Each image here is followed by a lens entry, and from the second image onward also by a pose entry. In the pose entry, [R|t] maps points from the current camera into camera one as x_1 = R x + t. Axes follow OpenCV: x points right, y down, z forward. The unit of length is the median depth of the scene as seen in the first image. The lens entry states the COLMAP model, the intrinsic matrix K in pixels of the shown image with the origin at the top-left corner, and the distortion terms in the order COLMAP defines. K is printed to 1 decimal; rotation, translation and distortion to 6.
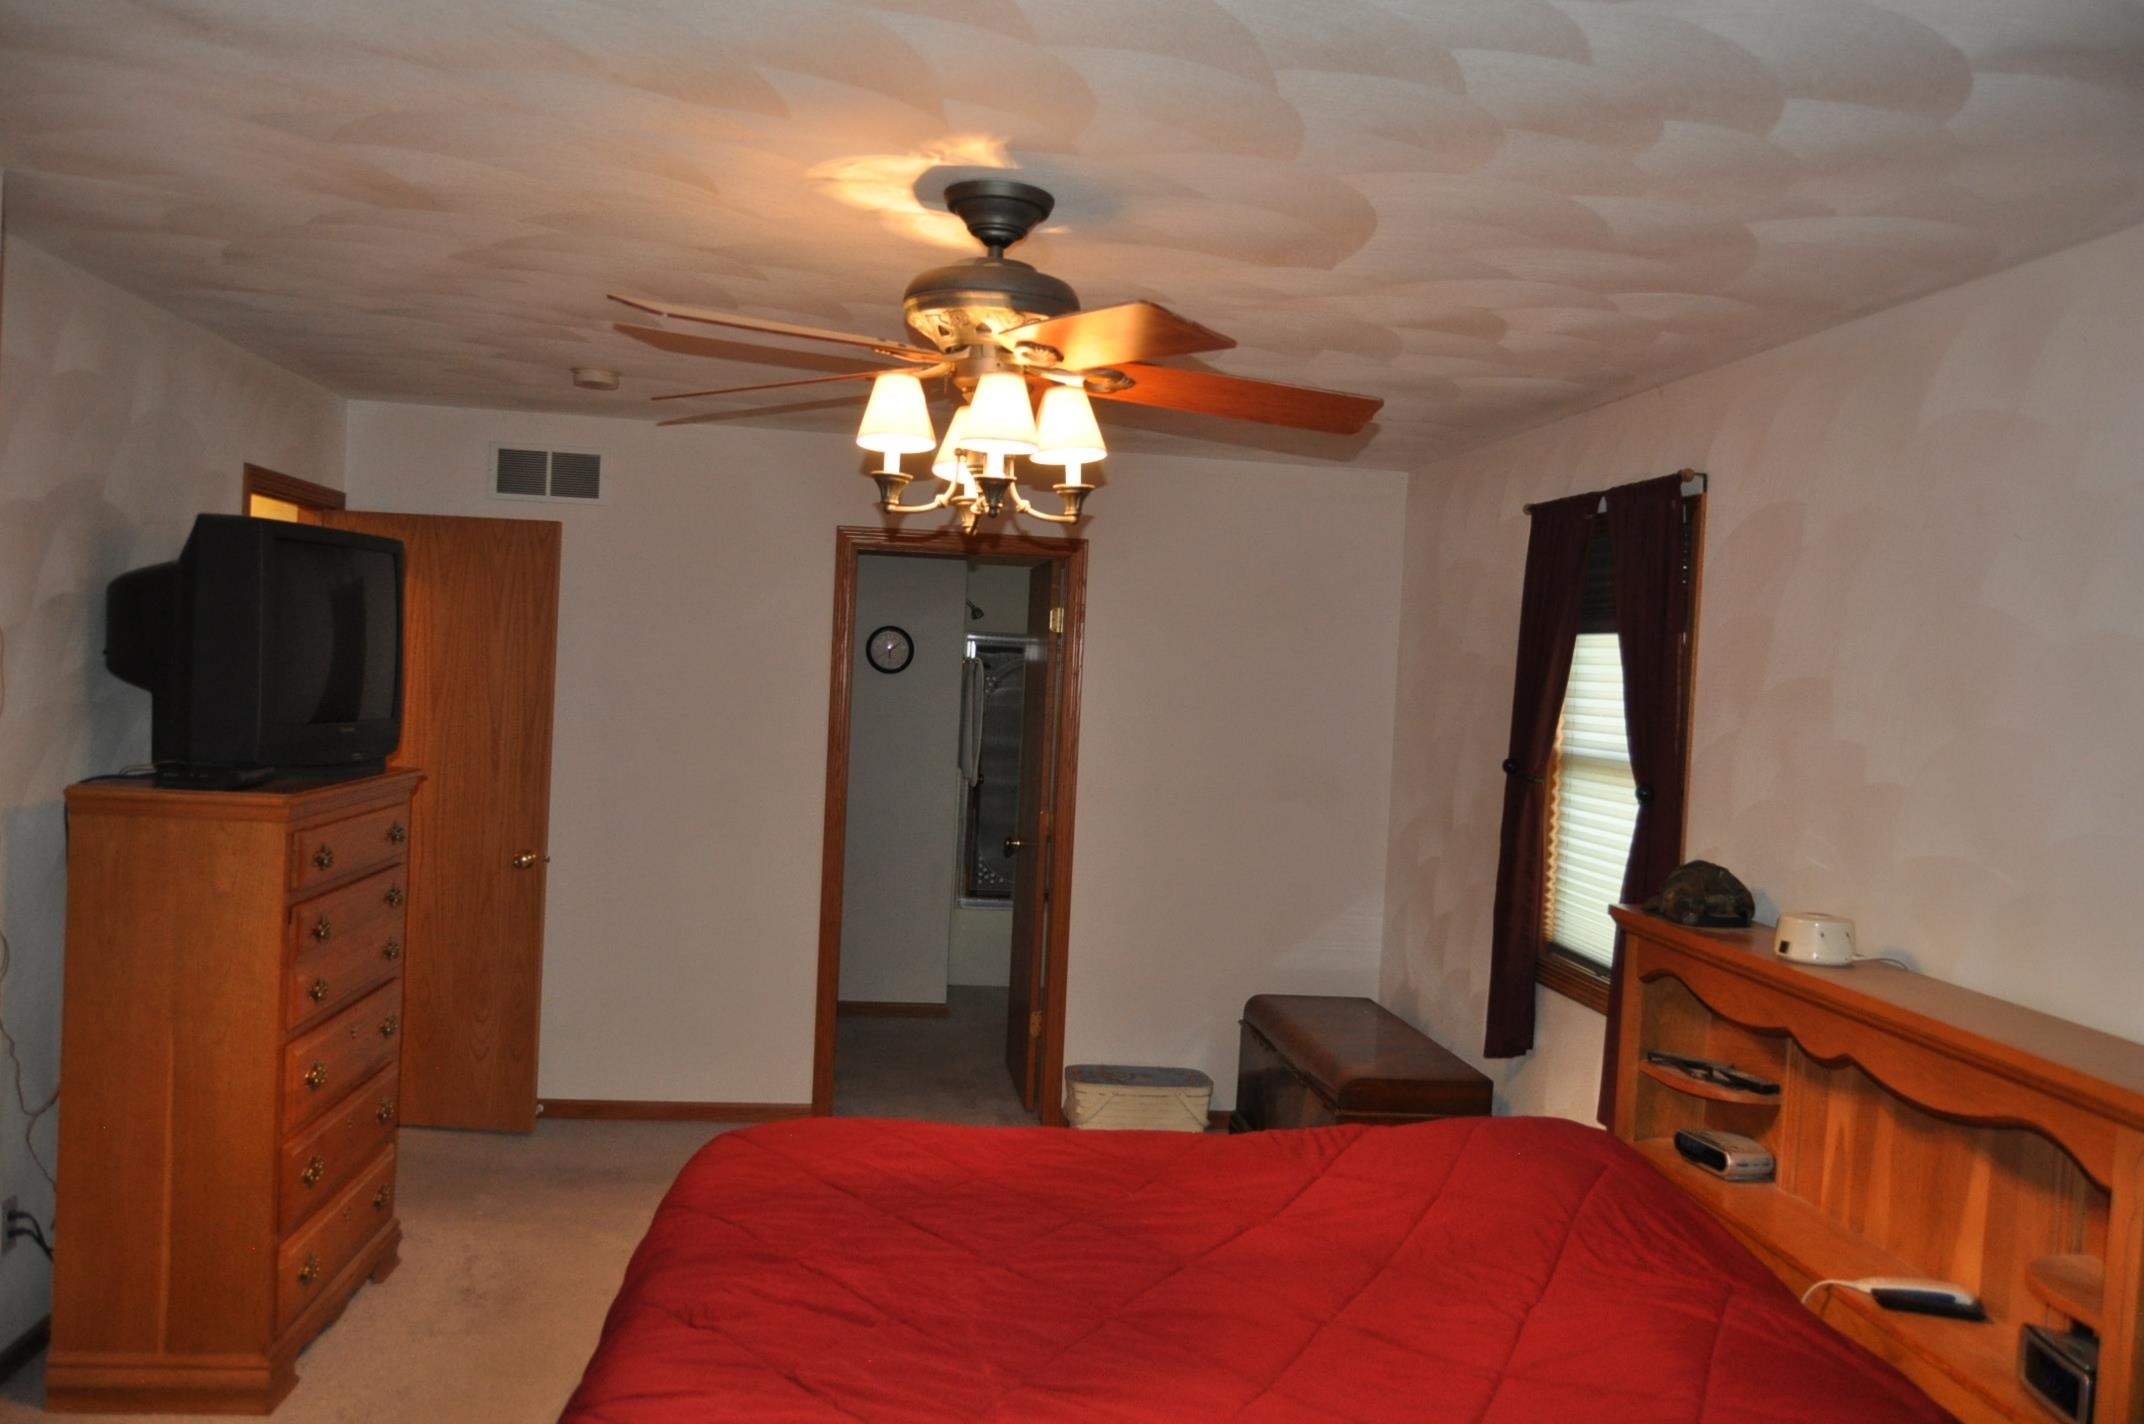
lens RADIAL K [[1641.0, 0, 1083.6], [0, 1641.0, 706.4], [0, 0, 1]] dist [-0.020982, 0.008797]
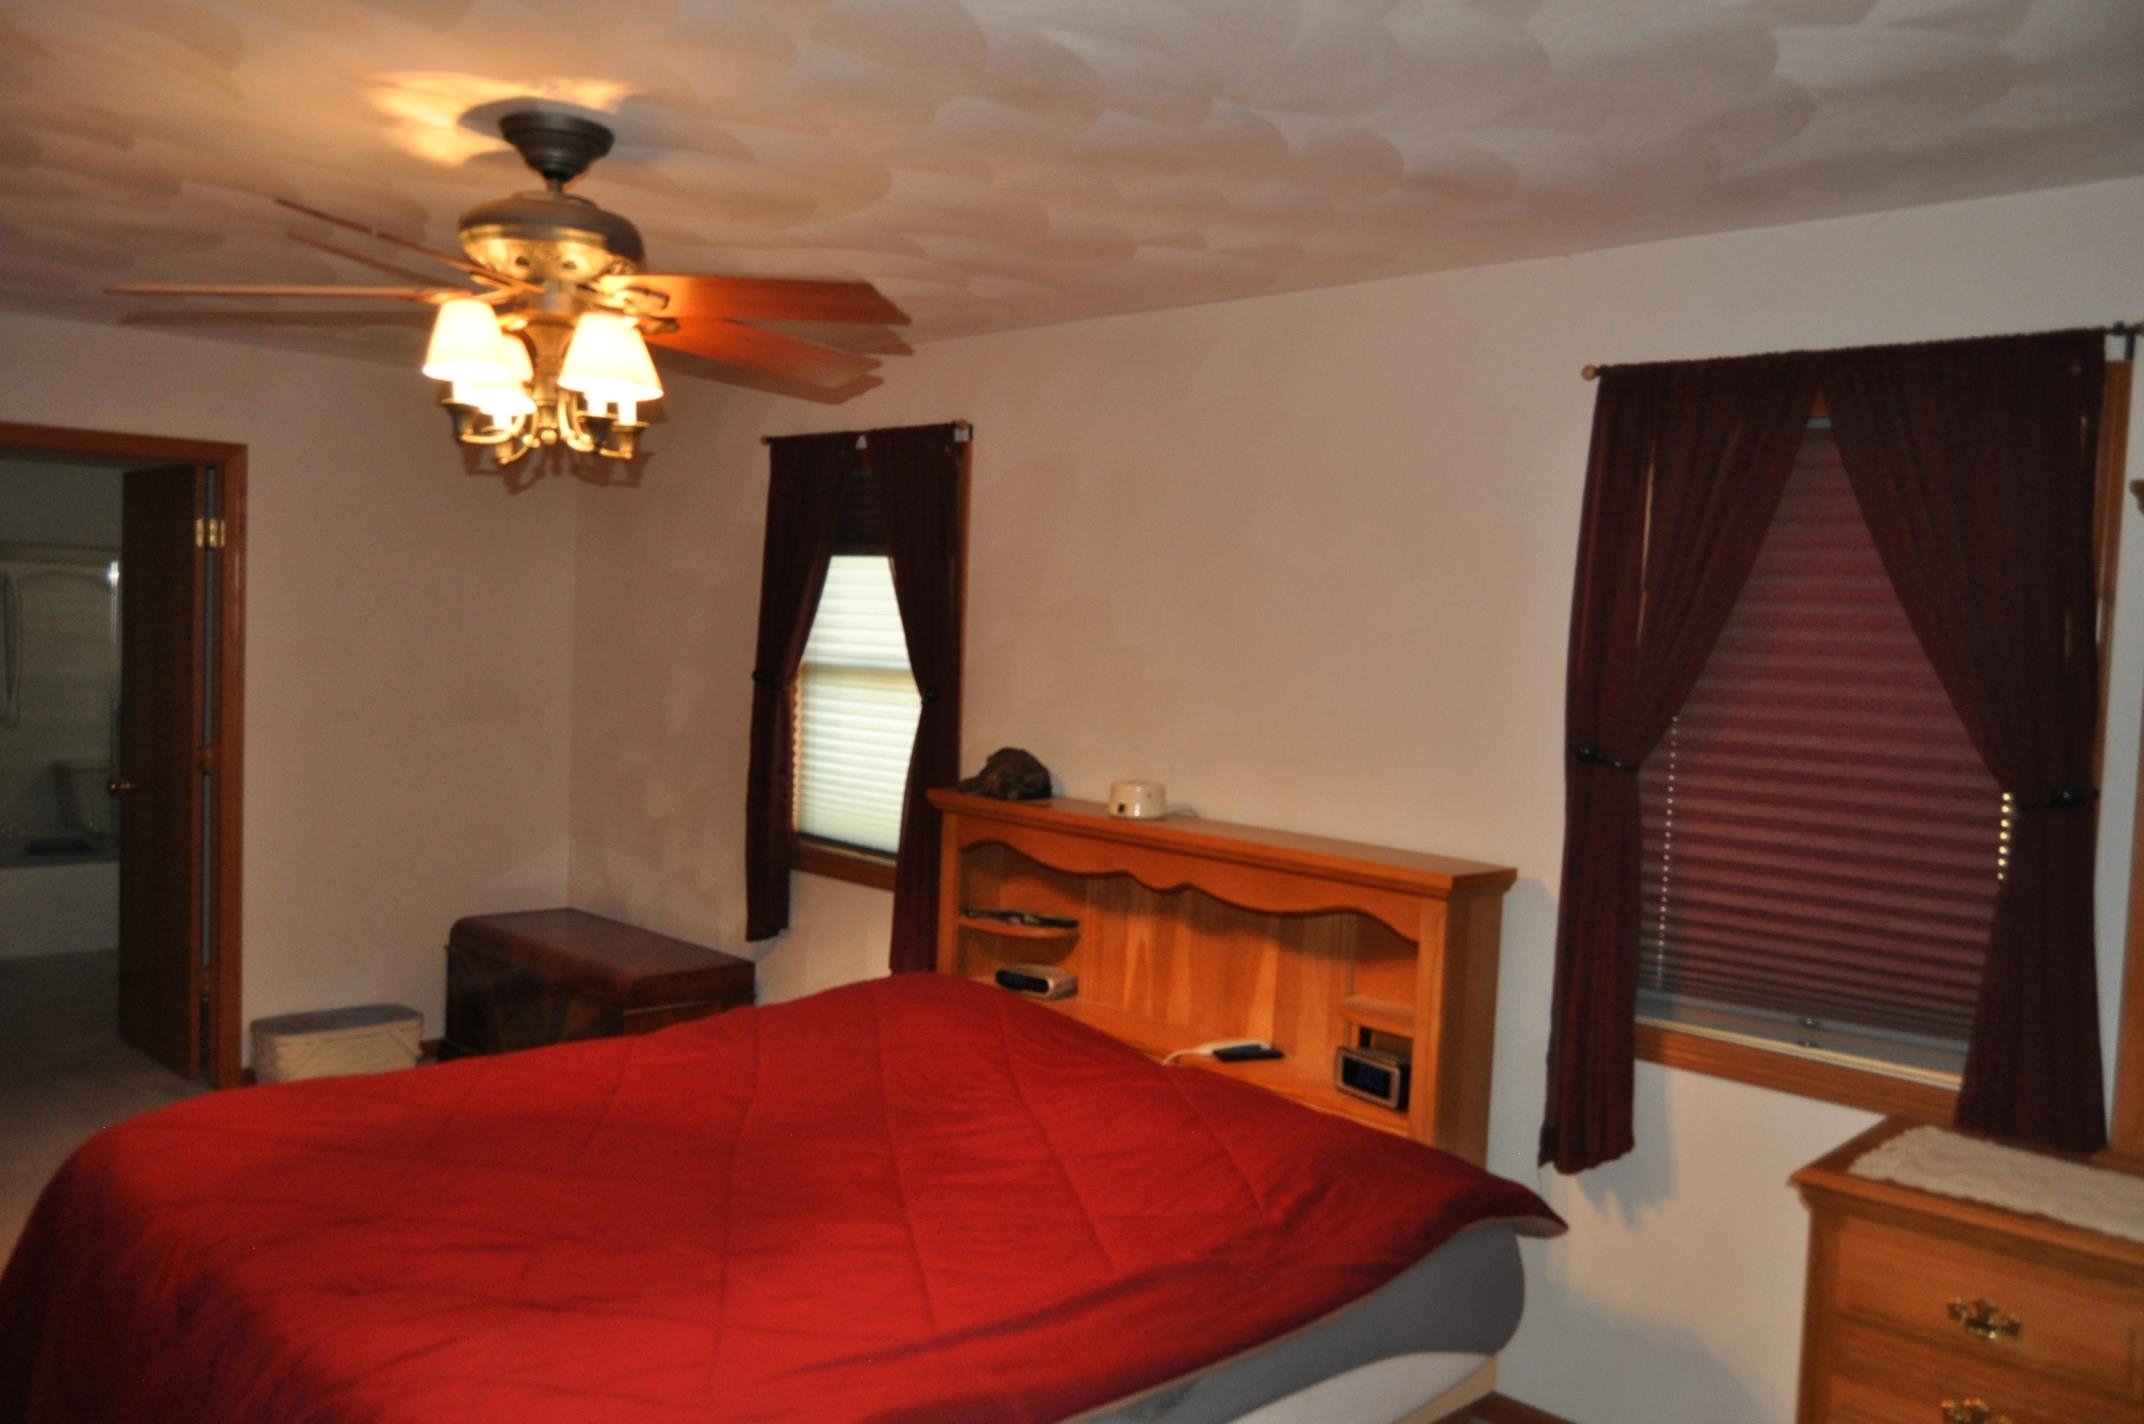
lens RADIAL K [[1641.0, 0, 1083.6], [0, 1641.0, 706.4], [0, 0, 1]] dist [-0.020982, 0.008797]
pose [[0.792351, -0.051370, 0.607898, -0.331602], [0.015674, 0.997834, 0.063892, -0.014144], [-0.609864, -0.041097, 0.791440, -0.002375]]
